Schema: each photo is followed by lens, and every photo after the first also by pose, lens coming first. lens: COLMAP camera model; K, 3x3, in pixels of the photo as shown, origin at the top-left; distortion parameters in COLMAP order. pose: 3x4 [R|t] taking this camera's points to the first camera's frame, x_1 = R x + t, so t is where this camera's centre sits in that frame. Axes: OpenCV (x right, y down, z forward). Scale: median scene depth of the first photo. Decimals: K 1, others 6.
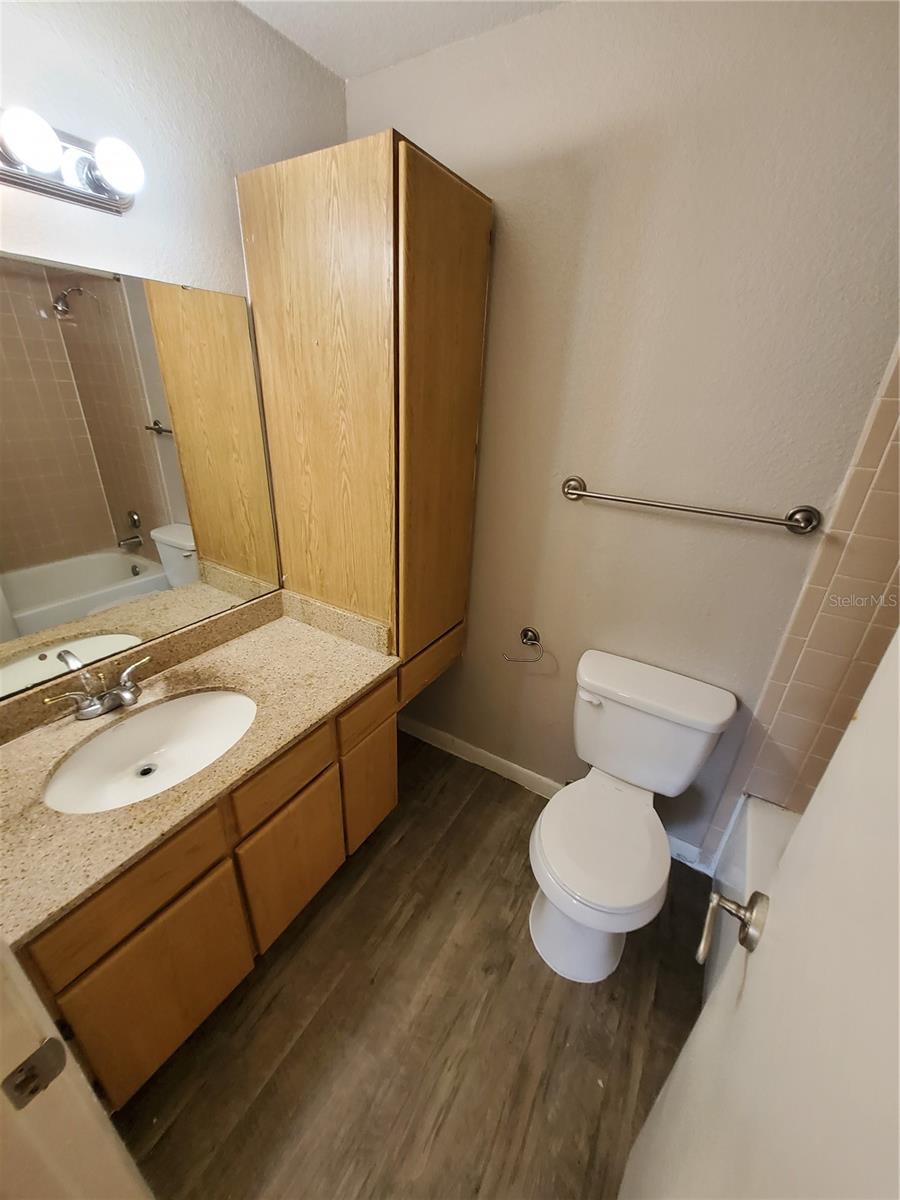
lens RADIAL K [[465.7, 0, 442.5], [0, 465.7, 598.8], [0, 0, 1]] dist [0.001118, 0.000370]
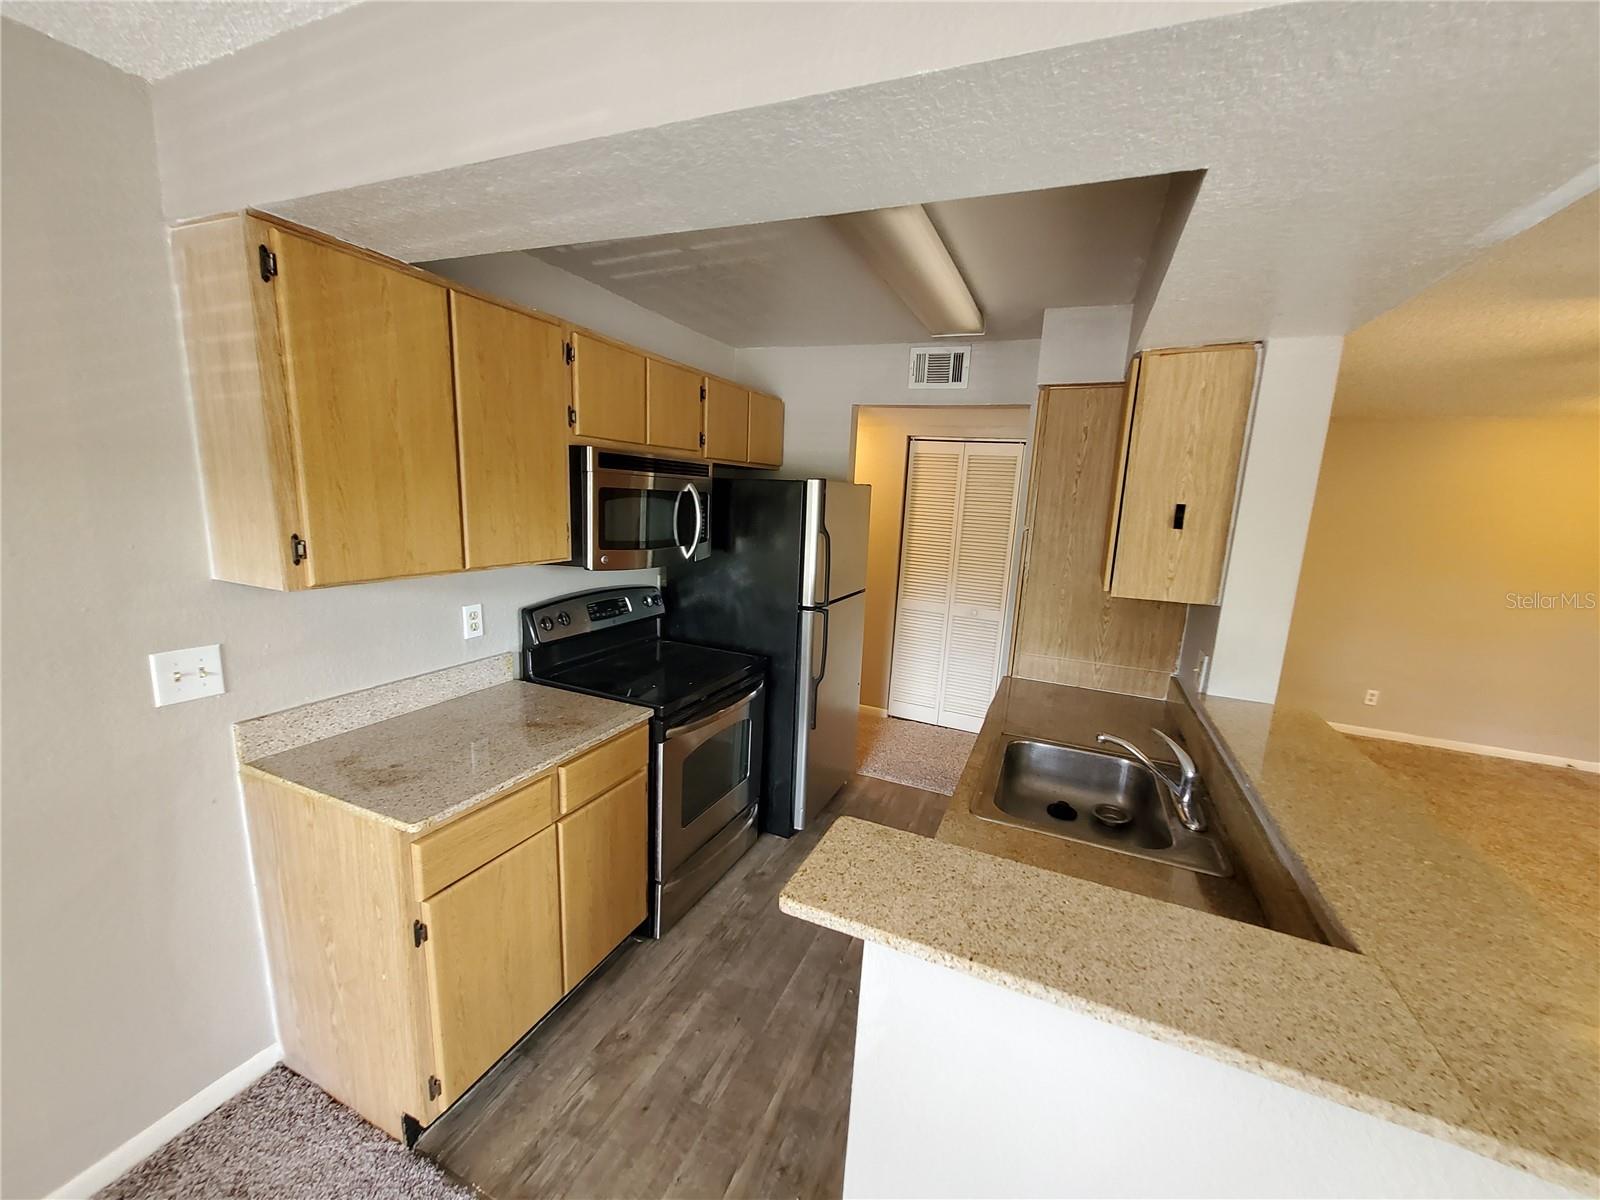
lens RADIAL K [[620.9, 0, 807.1], [0, 620.9, 610.1], [0, 0, 1]] dist [0.001118, 0.000370]
pose [[-0.983060, -0.061271, -0.172738, -0.000301], [-0.149810, 0.811582, 0.564705, -0.776954], [0.105591, 0.581017, -0.807013, 1.601802]]
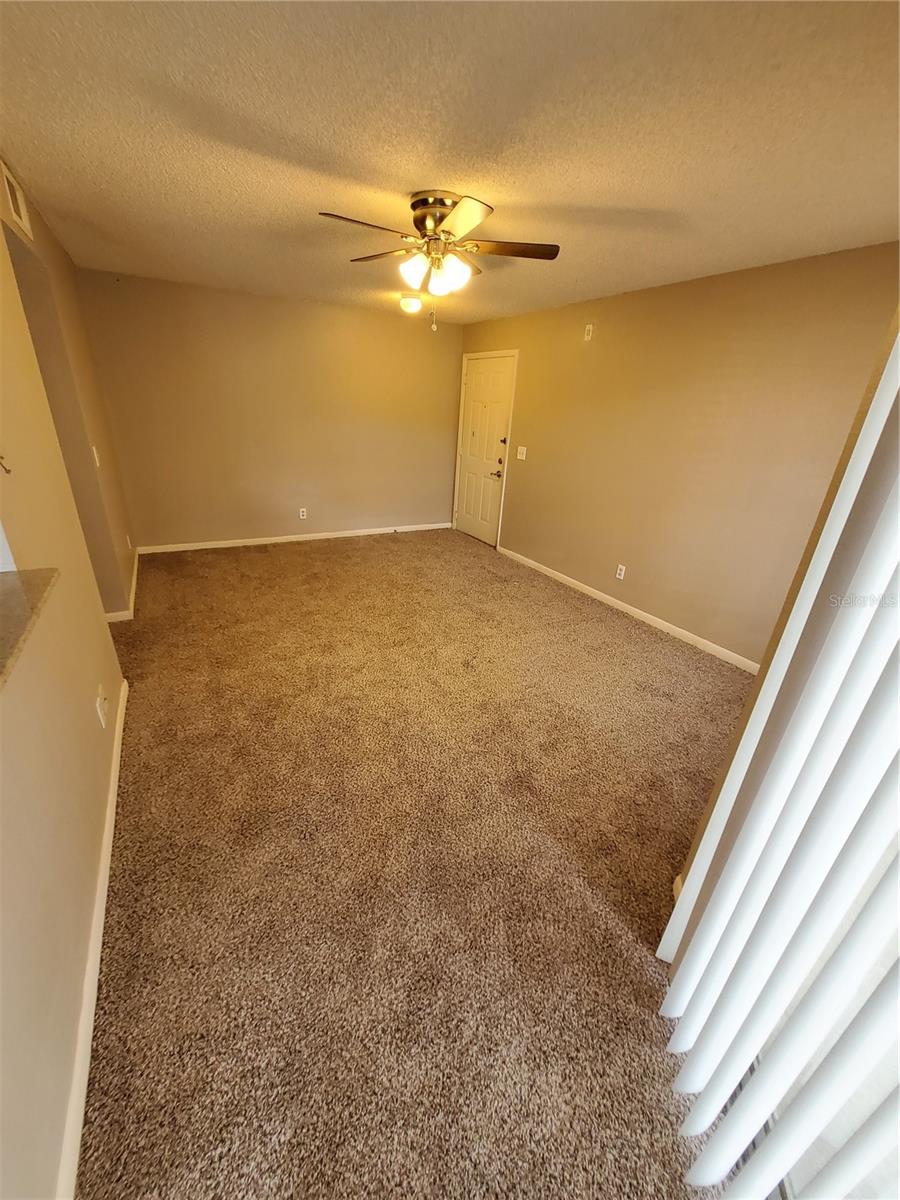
lens RADIAL K [[465.7, 0, 443.4], [0, 465.7, 605.2], [0, 0, 1]] dist [0.001118, 0.000370]
pose [[-0.472710, 0.290431, -0.831982, -0.874000], [-0.434406, 0.744639, 0.506759, -0.774609], [0.766705, 0.600968, -0.225833, 1.625019]]
